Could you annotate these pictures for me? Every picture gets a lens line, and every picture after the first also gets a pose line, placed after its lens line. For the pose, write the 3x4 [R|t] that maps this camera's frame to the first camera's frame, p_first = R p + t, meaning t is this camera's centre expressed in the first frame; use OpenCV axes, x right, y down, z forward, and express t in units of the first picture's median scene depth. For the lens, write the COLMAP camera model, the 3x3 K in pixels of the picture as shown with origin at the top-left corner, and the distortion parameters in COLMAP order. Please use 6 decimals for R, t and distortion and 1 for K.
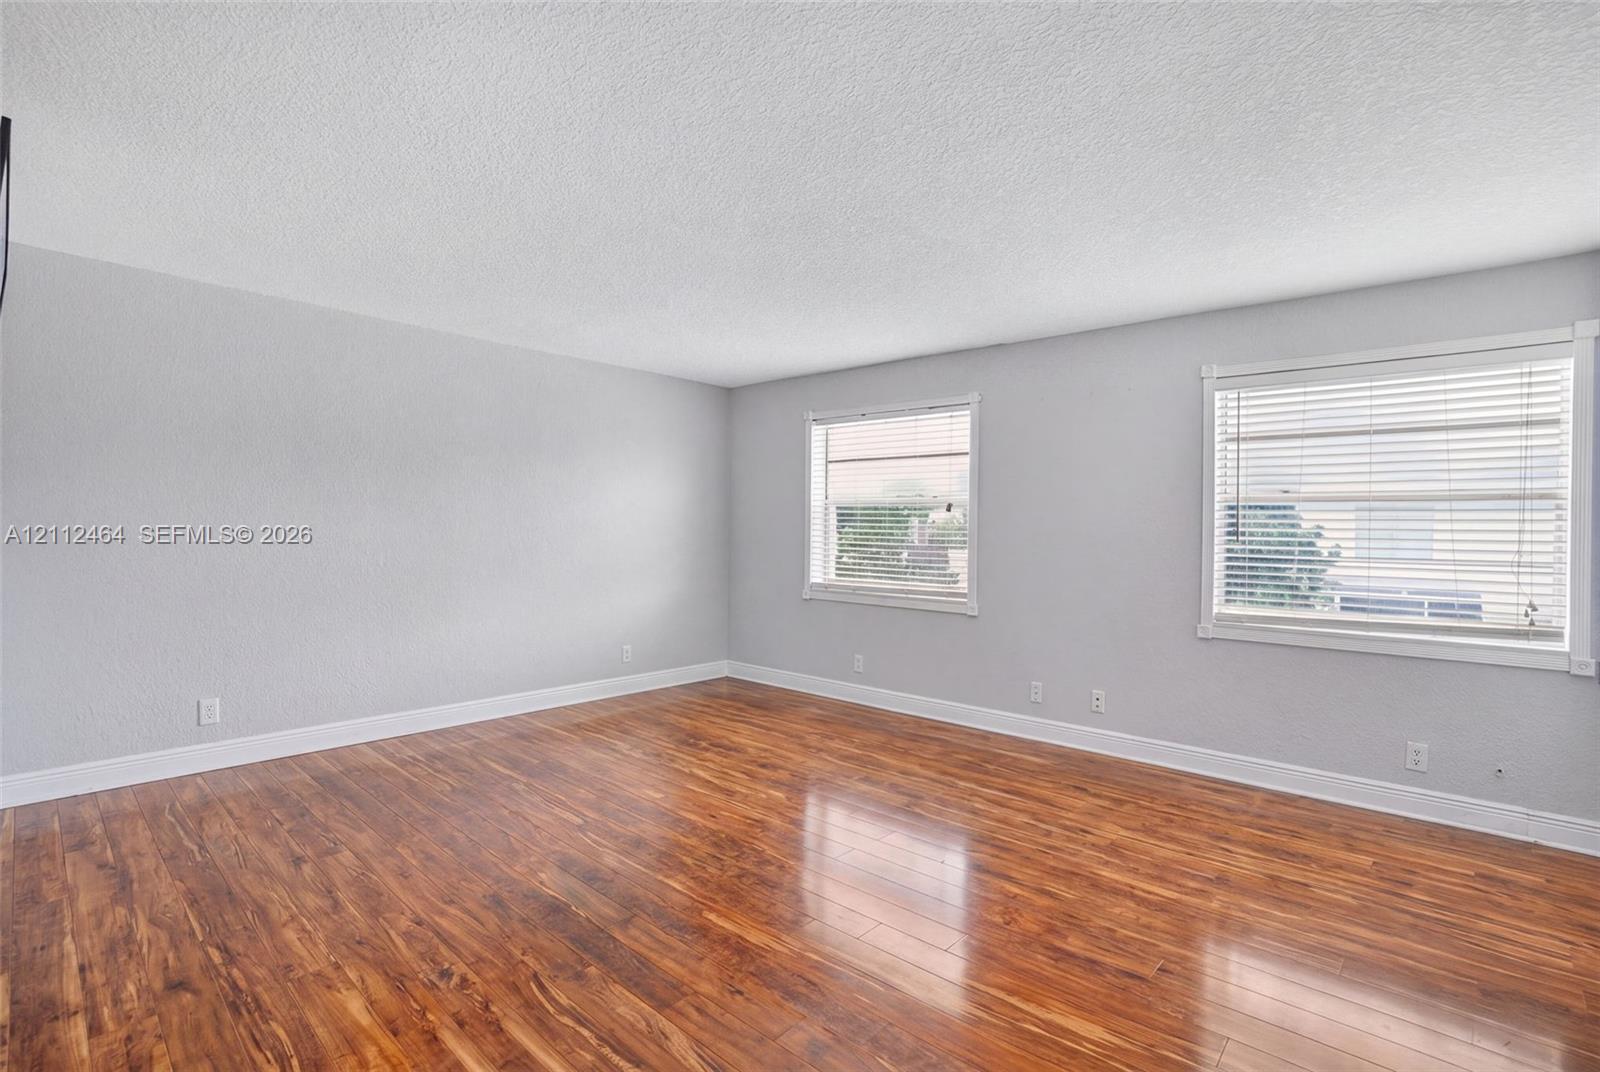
lens RADIAL K [[731.7, 0, 810.4], [0, 731.7, 528.9], [0, 0, 1]] dist [-0.039360, 0.000455]
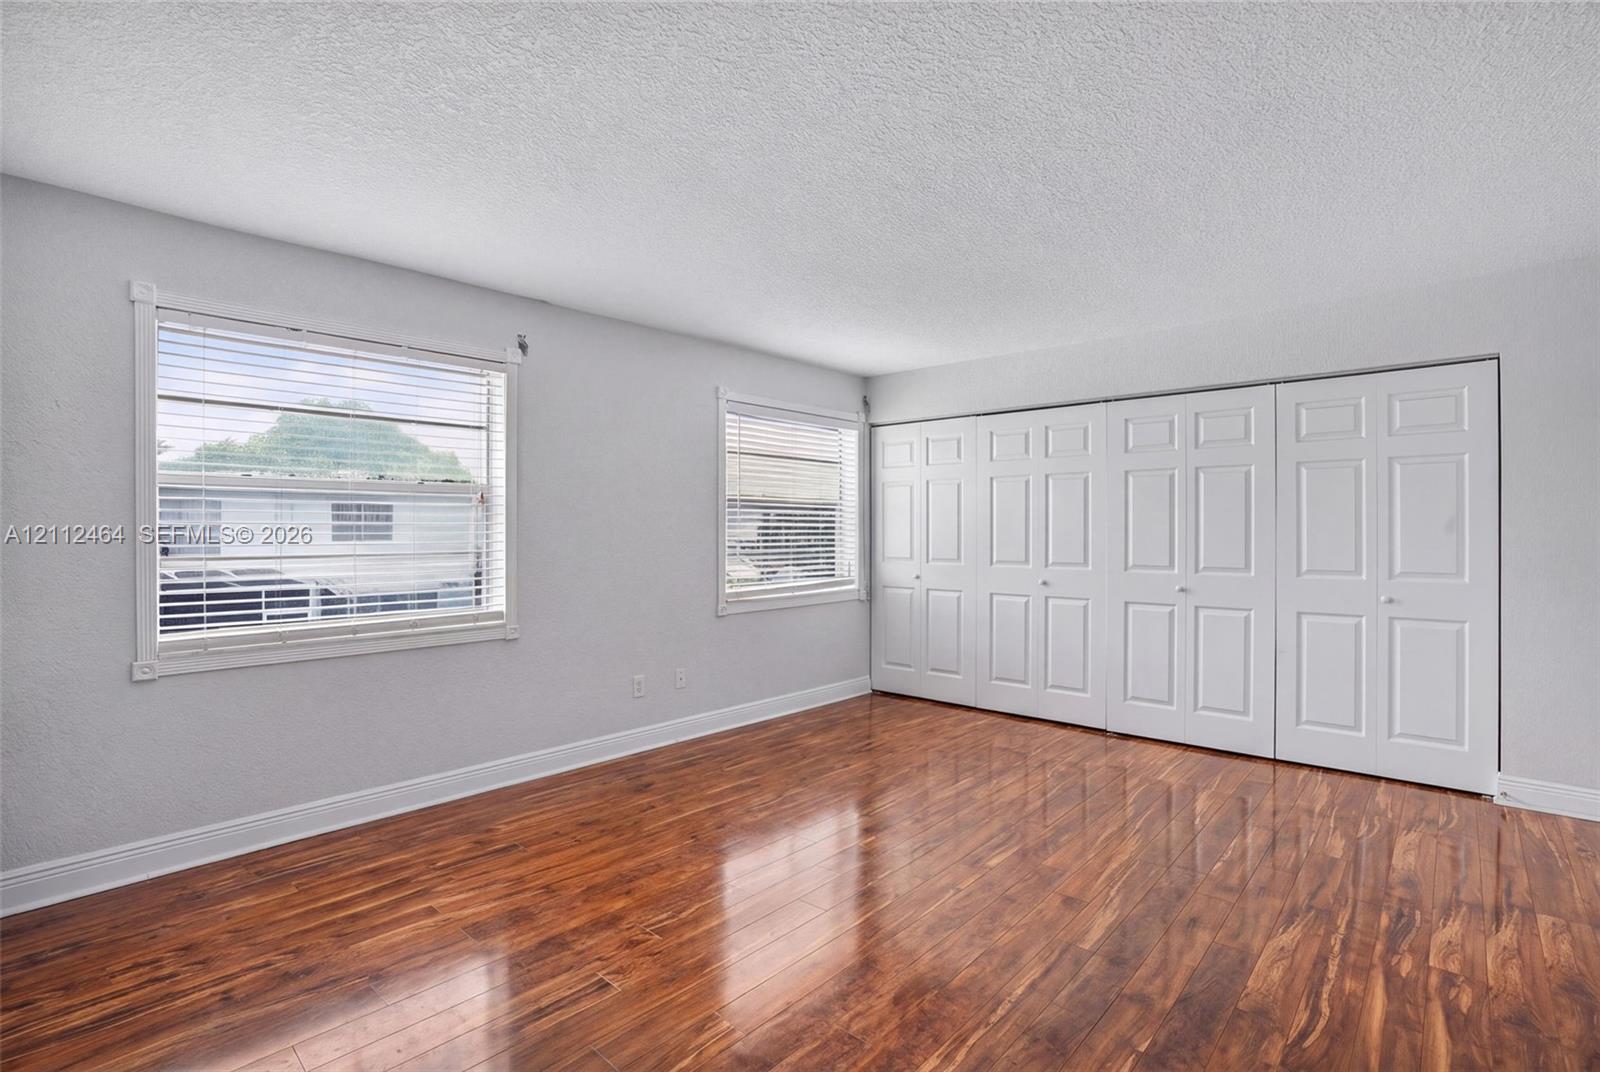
lens RADIAL K [[731.7, 0, 810.4], [0, 731.7, 528.9], [0, 0, 1]] dist [-0.039360, 0.000455]
pose [[0.033696, -0.000026, 0.999432, -0.678190], [0.021205, 0.999775, -0.000689, 0.011749], [-0.999207, 0.021216, 0.033689, 0.849286]]
